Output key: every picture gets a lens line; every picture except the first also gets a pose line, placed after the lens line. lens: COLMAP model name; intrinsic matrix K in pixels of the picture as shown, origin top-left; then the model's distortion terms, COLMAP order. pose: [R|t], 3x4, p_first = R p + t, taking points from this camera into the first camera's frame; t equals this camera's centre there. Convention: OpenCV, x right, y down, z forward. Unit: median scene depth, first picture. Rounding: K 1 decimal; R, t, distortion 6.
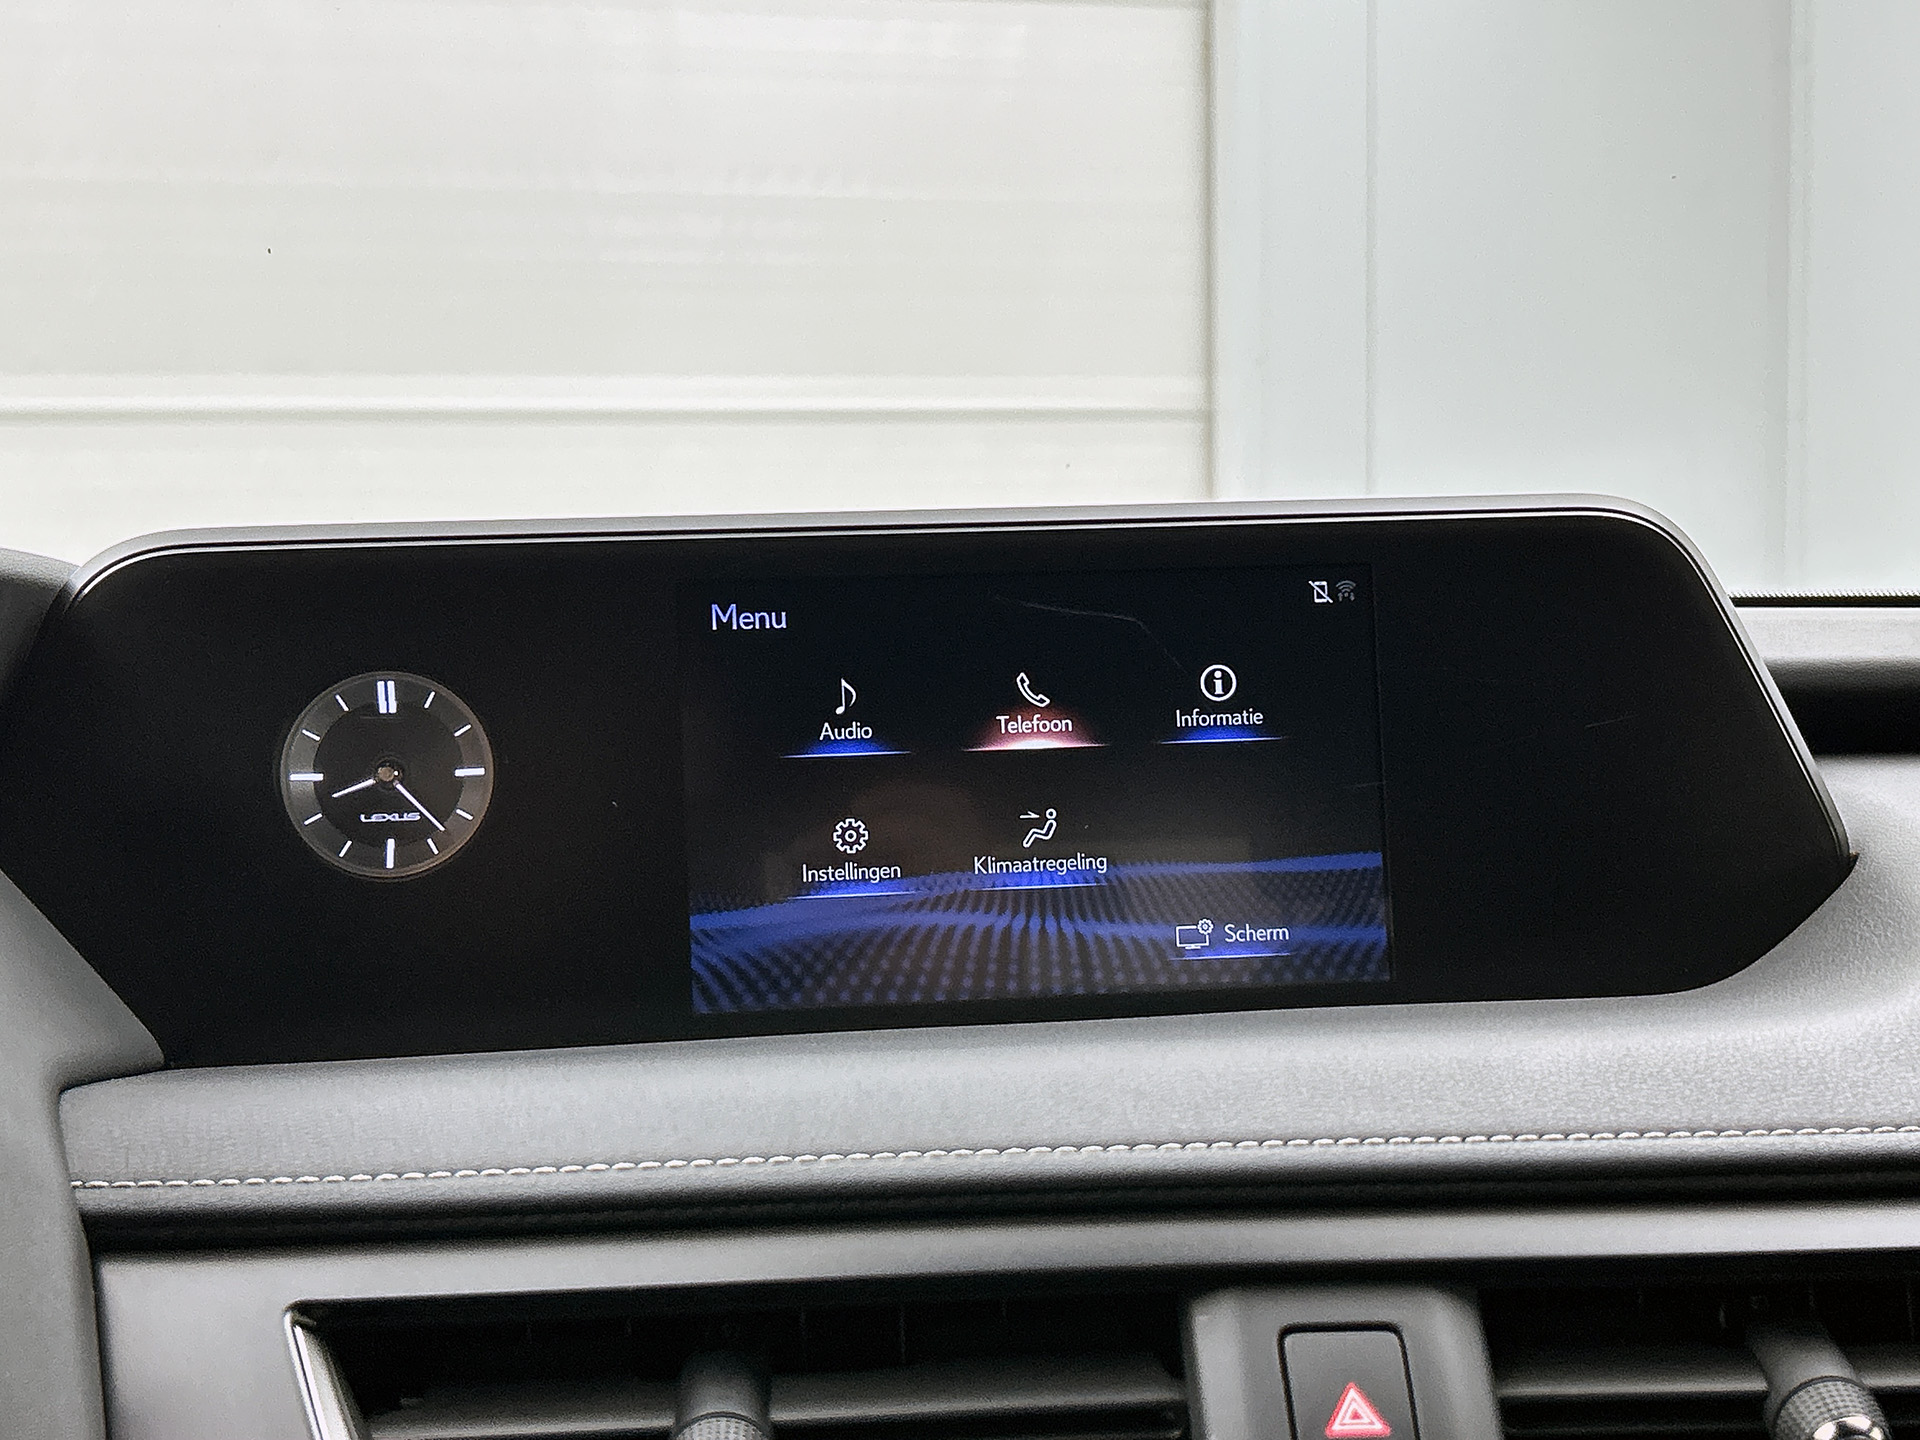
lens RADIAL K [[2487.3, 0, 960.0], [0, 2487.3, 720.0], [0, 0, 1]] dist [0.173536, -0.607559]
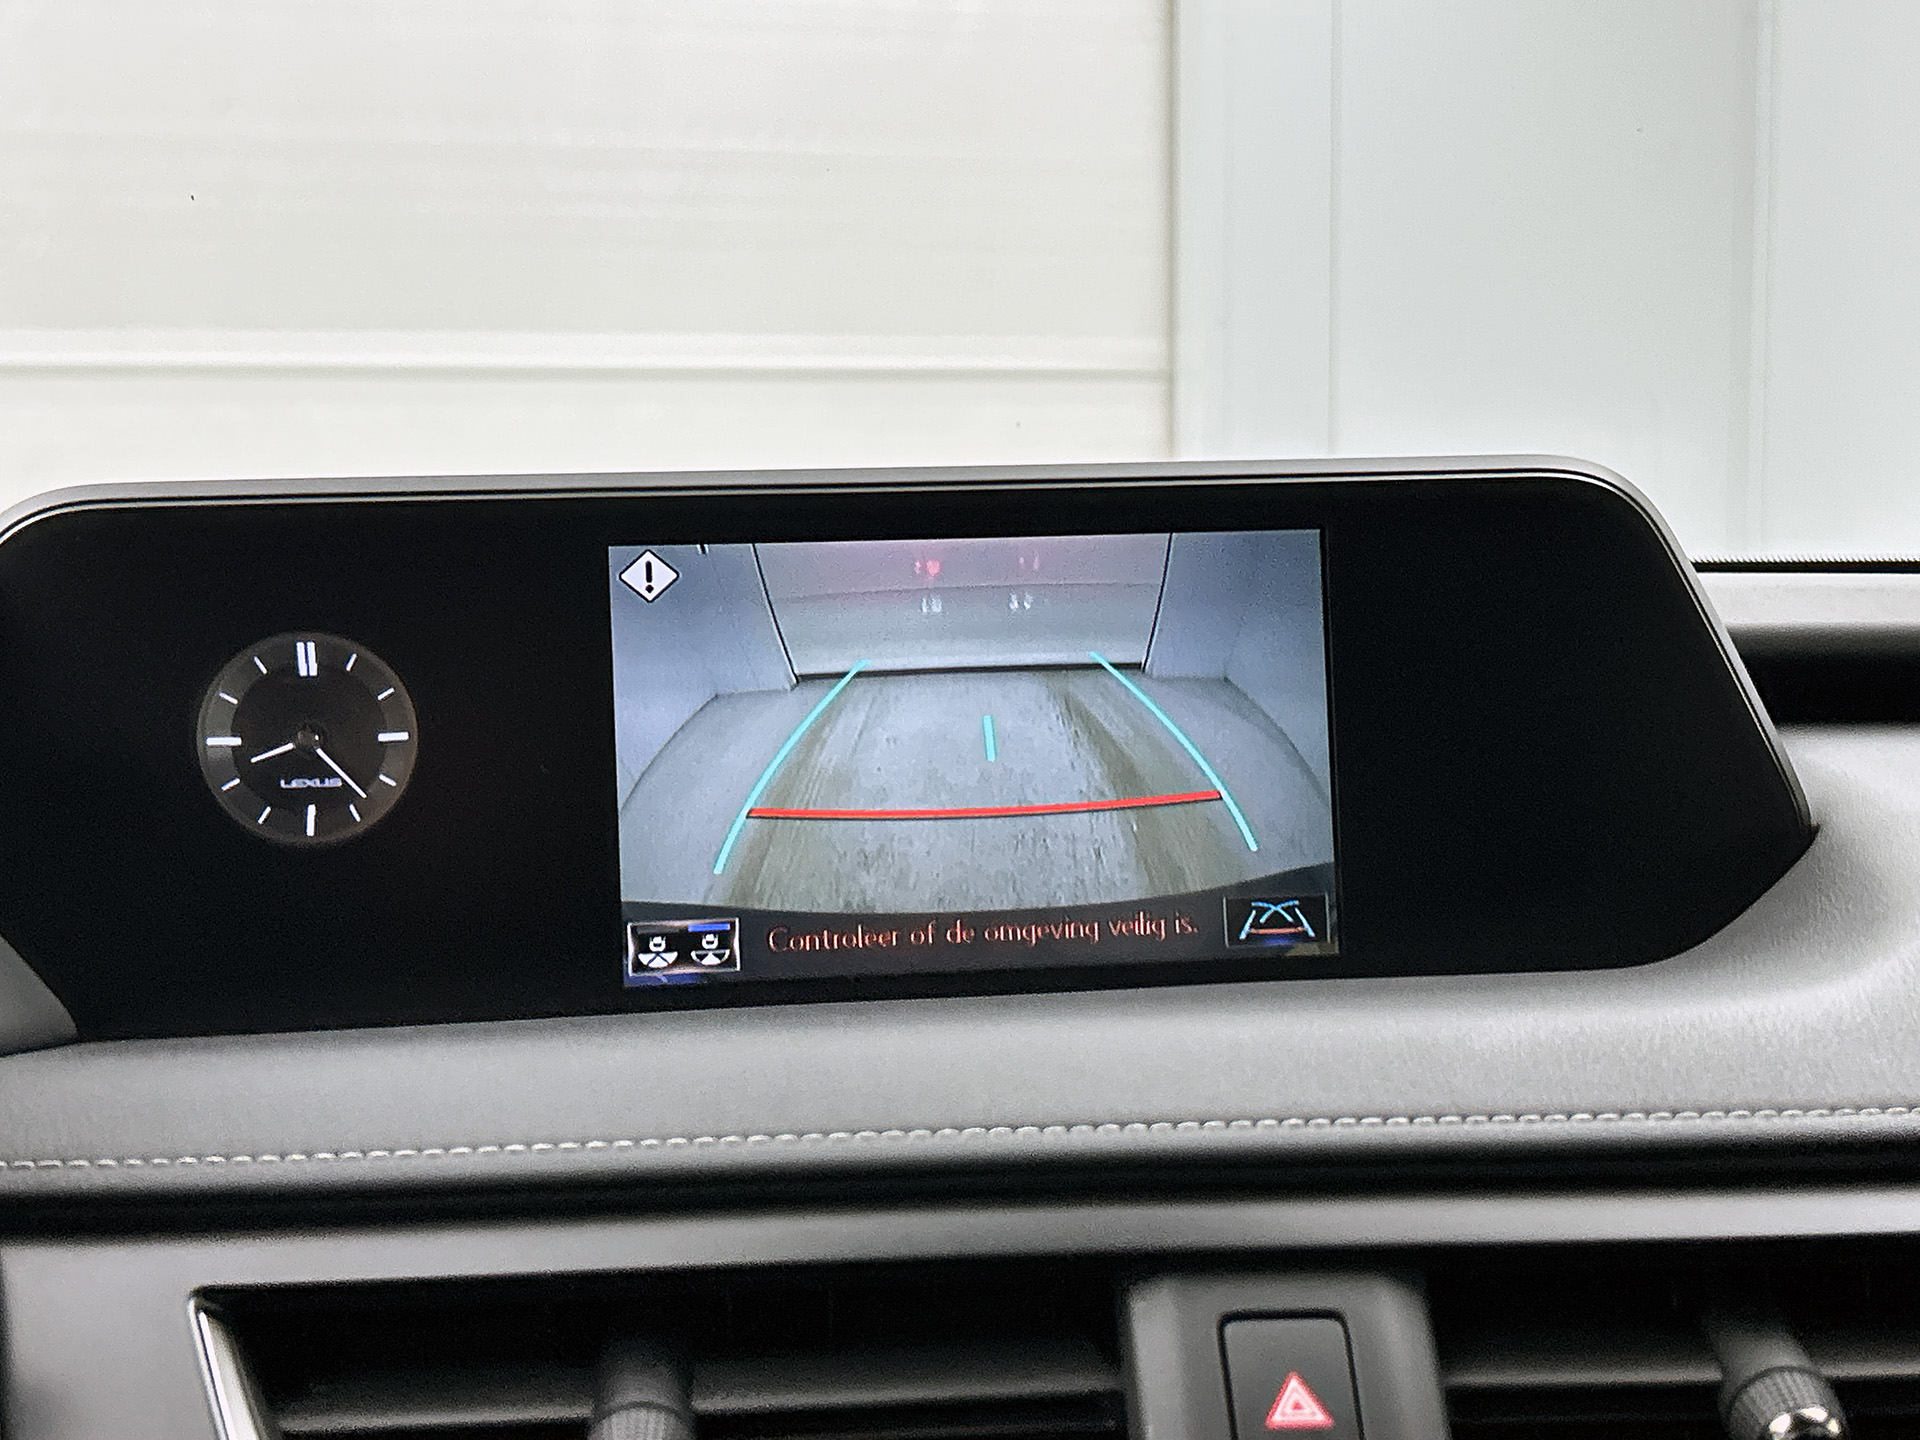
lens RADIAL K [[2491.8, 0, 941.9], [0, 2491.8, 735.2], [0, 0, 1]] dist [0.188420, -0.699629]
pose [[0.999958, 0.003603, 0.008460, 0.010549], [-0.003783, 0.999766, 0.021313, -0.001698], [-0.008381, -0.021344, 0.999737, 0.033851]]
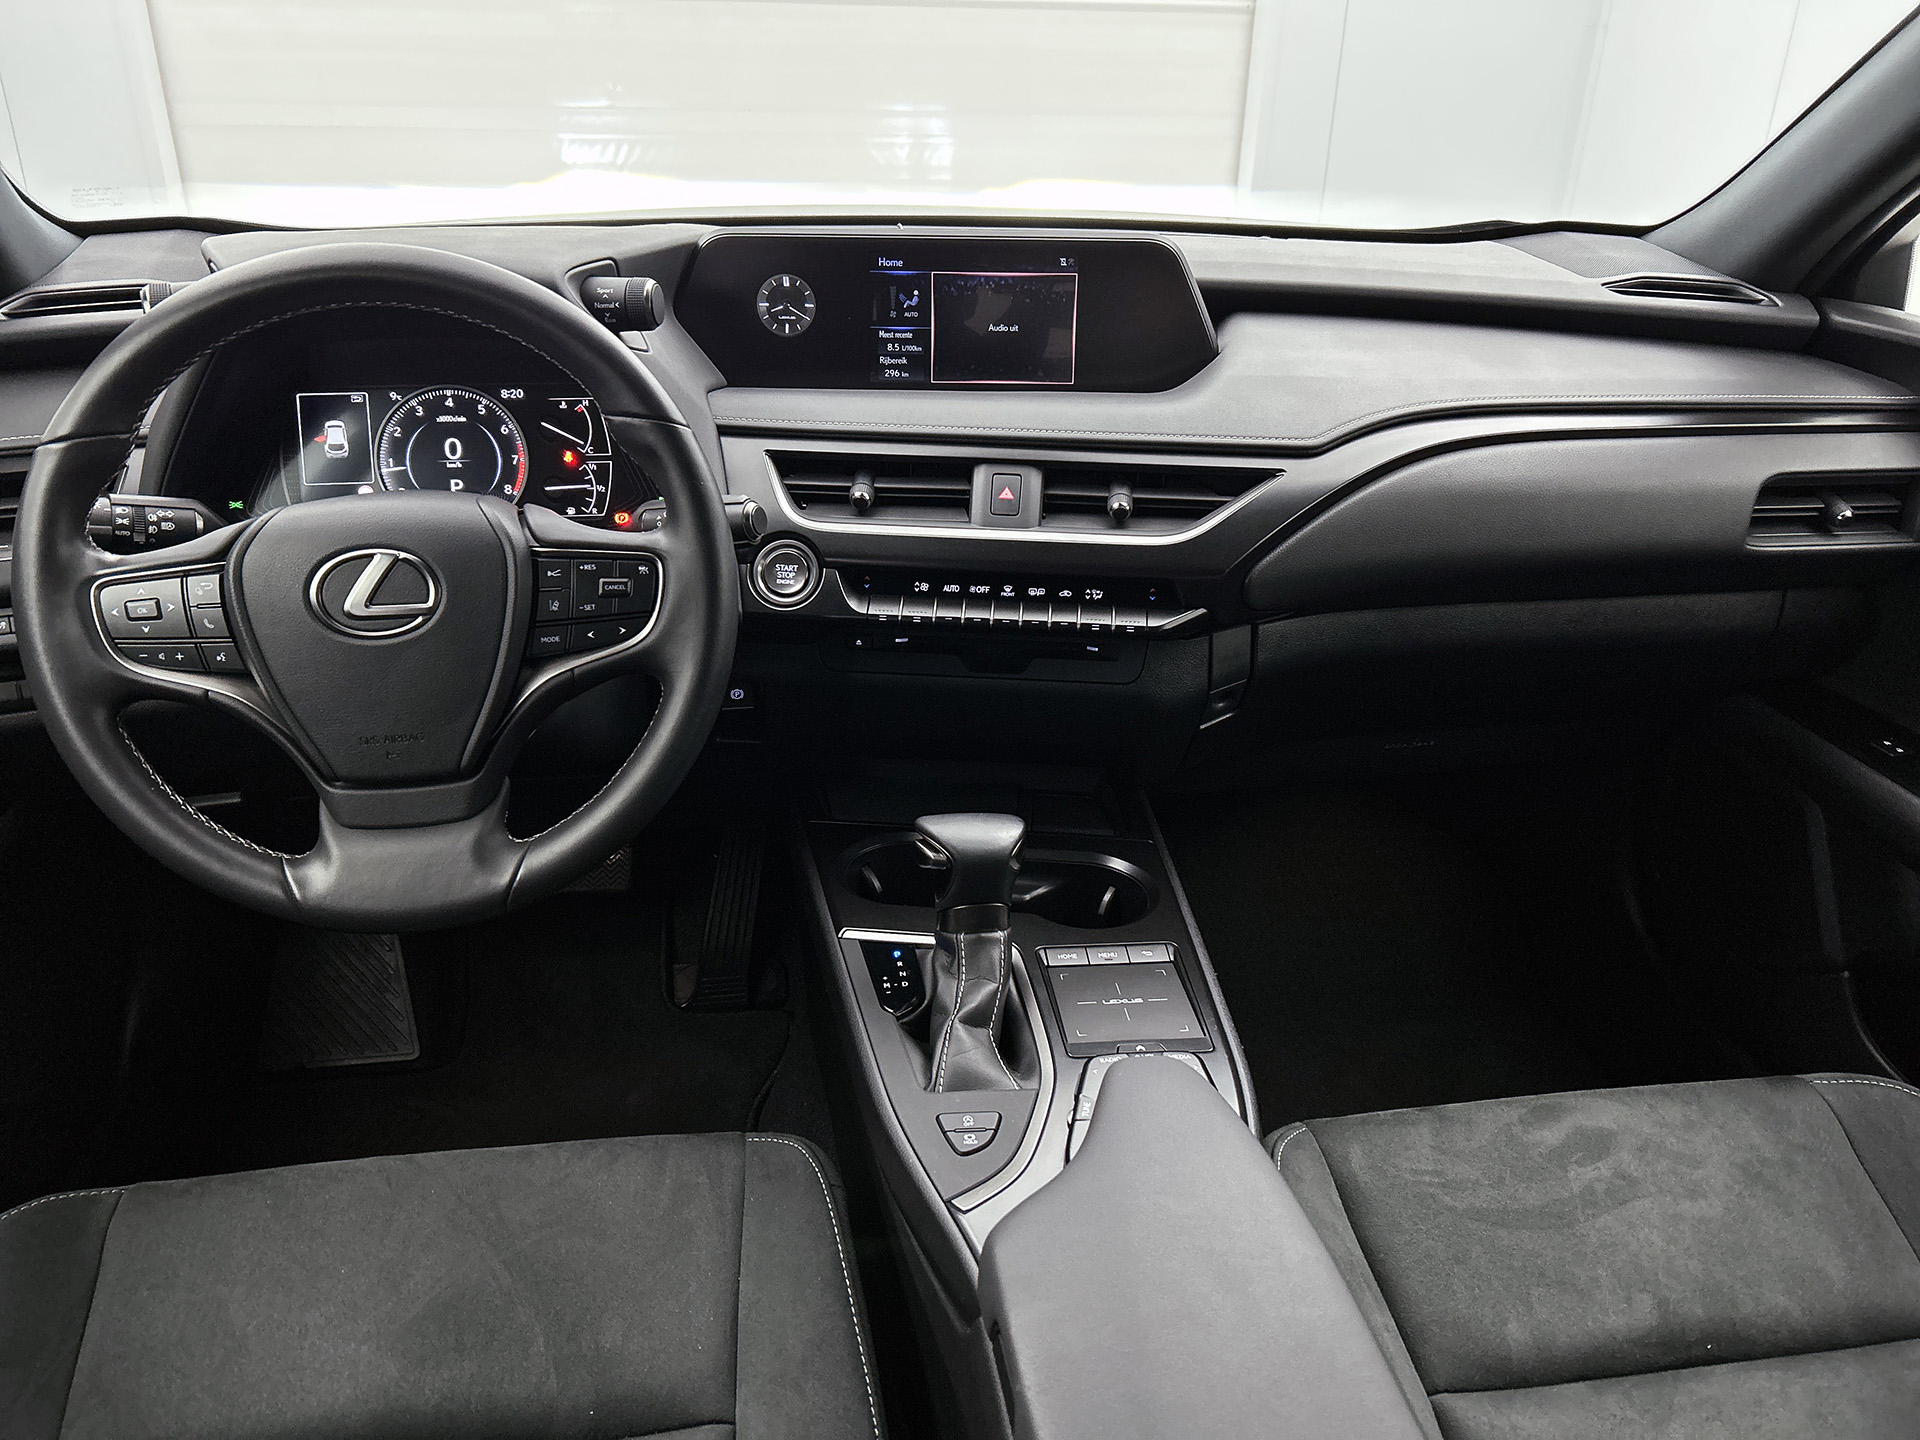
lens RADIAL K [[1458.5, 0, 954.6], [0, 1458.5, 740.4], [0, 0, 1]] dist [0.061807, -0.106703]
pose [[0.991706, 0.091477, -0.090281, 0.308297], [-0.051277, 0.925718, 0.374721, -0.245620], [0.117853, -0.366984, 0.922732, -1.363800]]
